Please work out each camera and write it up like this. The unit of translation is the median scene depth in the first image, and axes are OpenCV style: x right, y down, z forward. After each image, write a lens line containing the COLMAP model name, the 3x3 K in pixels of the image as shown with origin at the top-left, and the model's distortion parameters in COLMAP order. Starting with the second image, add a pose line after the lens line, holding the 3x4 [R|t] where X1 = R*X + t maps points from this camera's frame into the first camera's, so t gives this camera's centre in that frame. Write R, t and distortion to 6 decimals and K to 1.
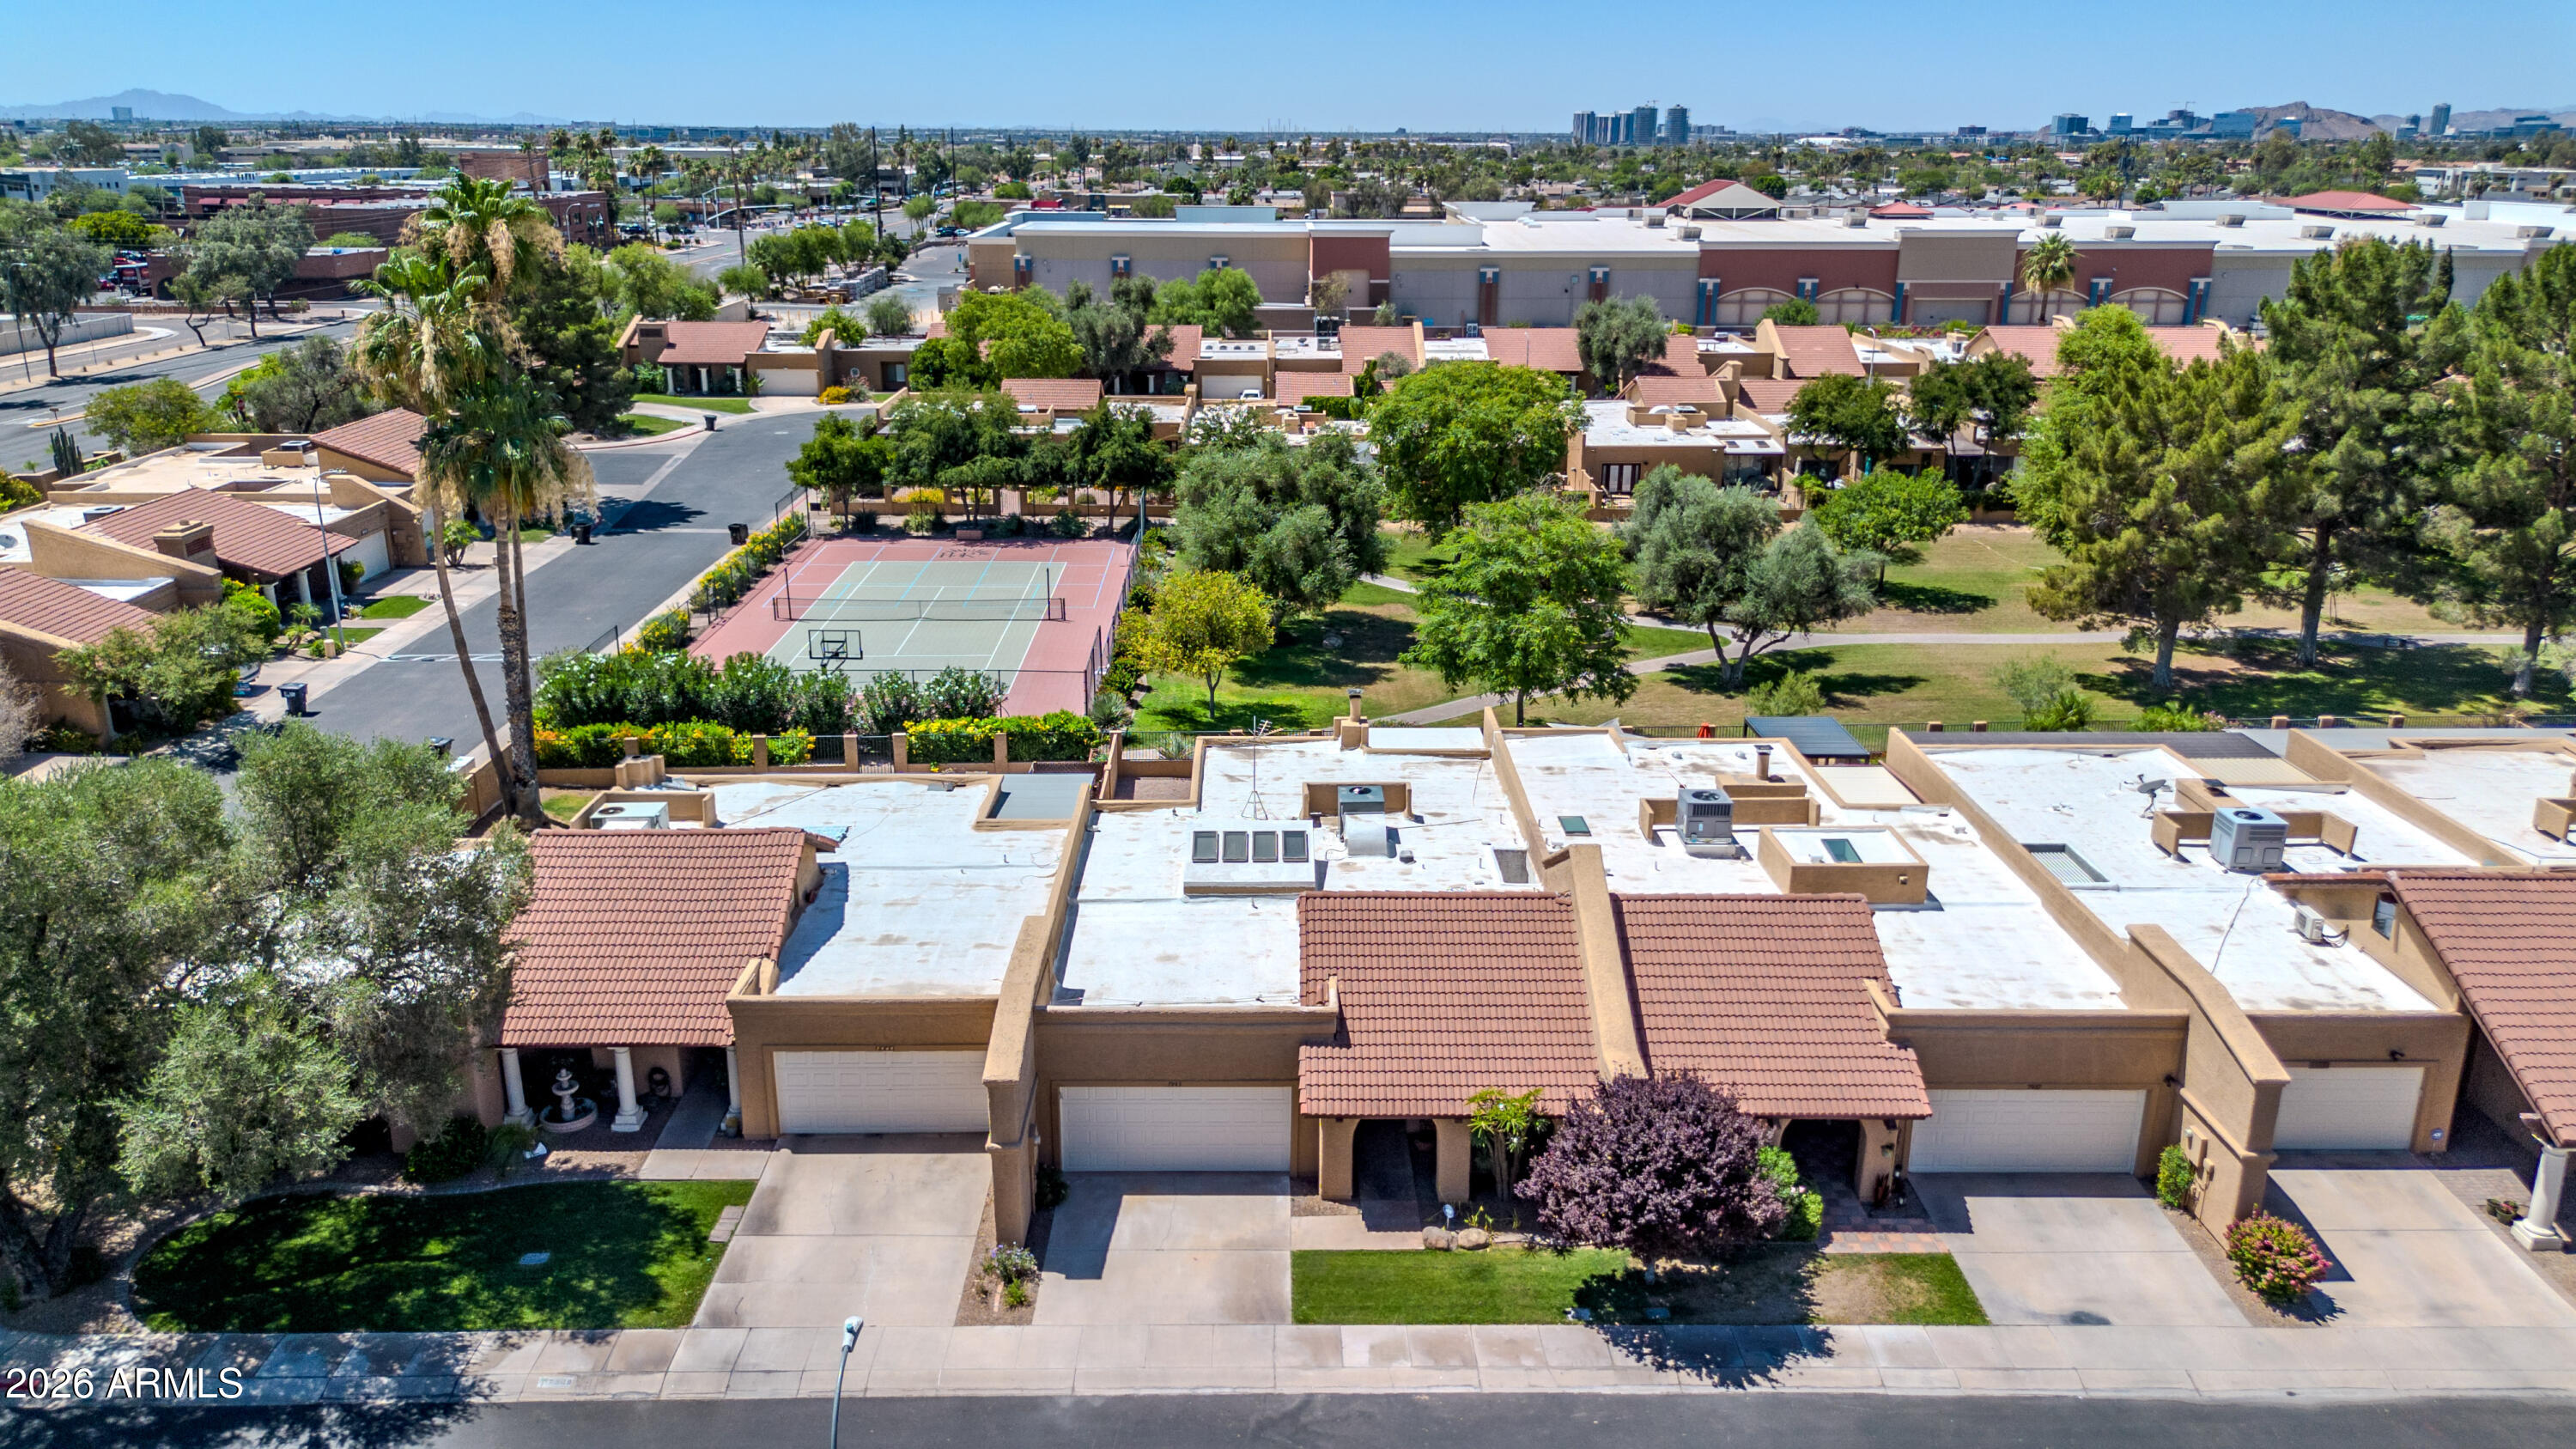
lens RADIAL K [[1828.8, 0, 1298.0], [0, 1828.8, 718.7], [0, 0, 1]] dist [0.061959, -0.059714]
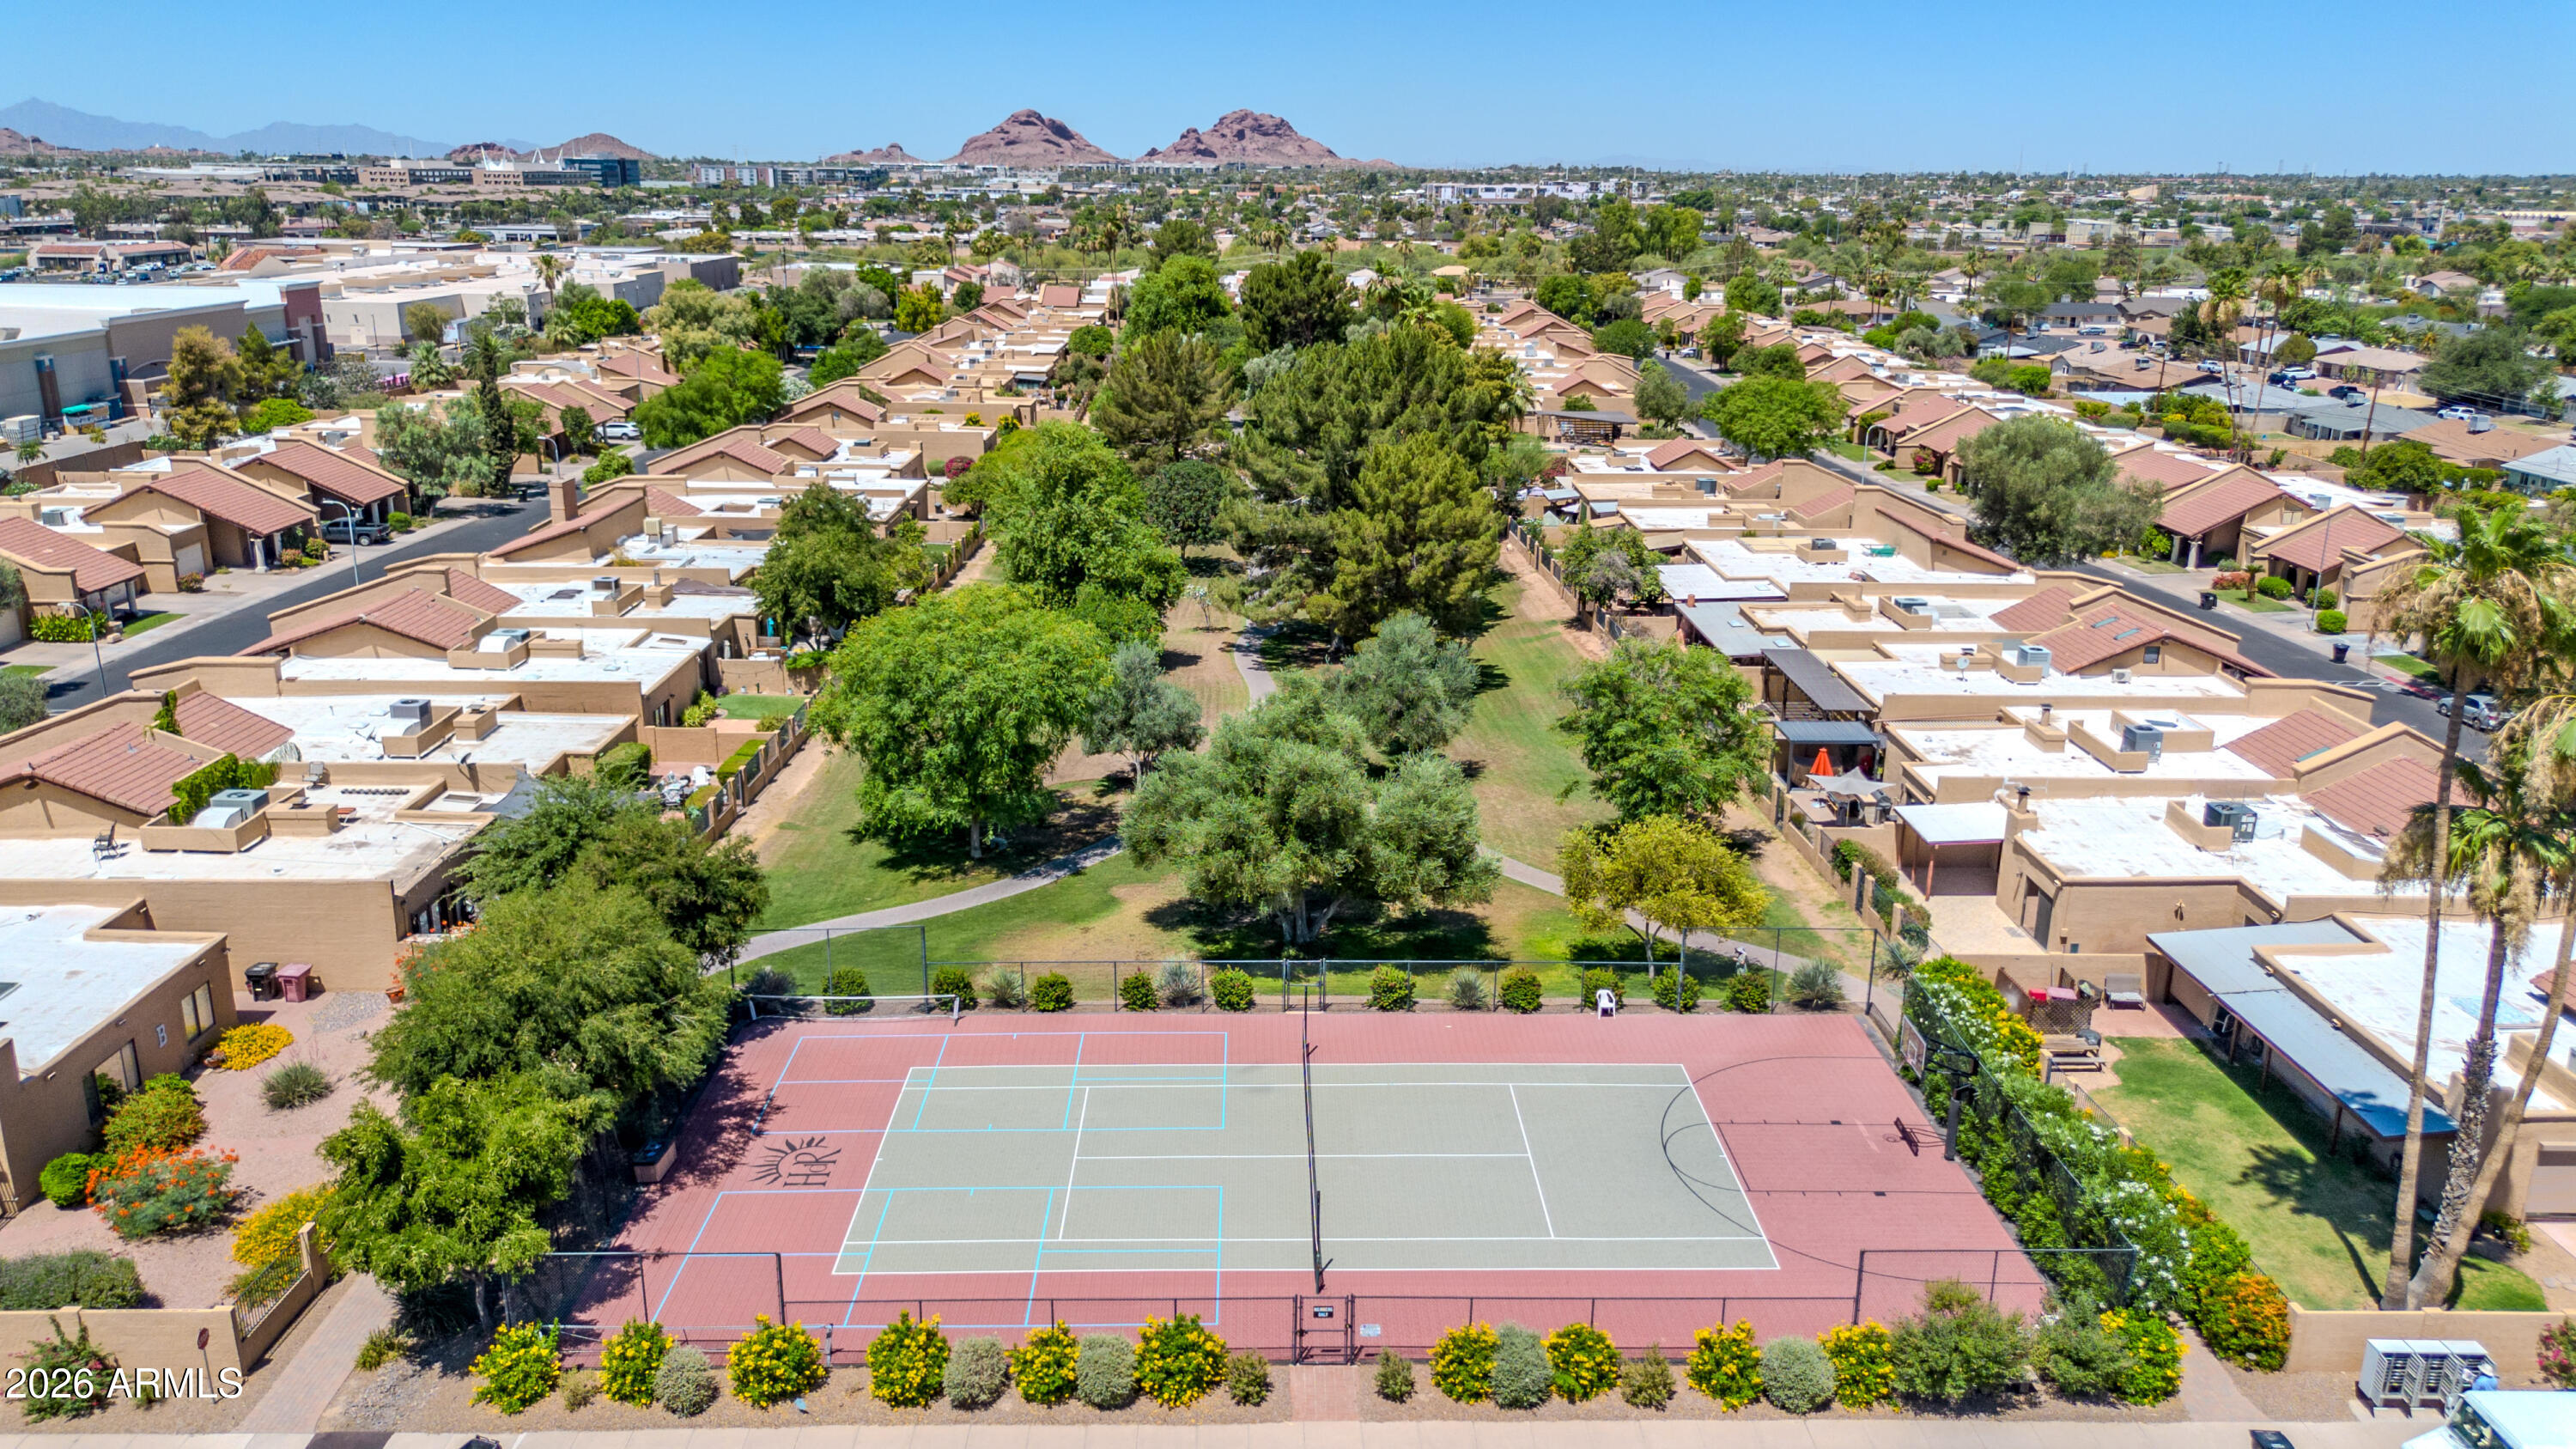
lens RADIAL K [[1828.8, 0, 1291.2], [0, 1828.8, 710.5], [0, 0, 1]] dist [0.061959, -0.059714]
pose [[0.002532, -0.286366, 0.958117, -0.829030], [0.293841, 0.916036, 0.273012, -0.396829], [-0.955851, 0.280843, 0.086466, 0.995023]]
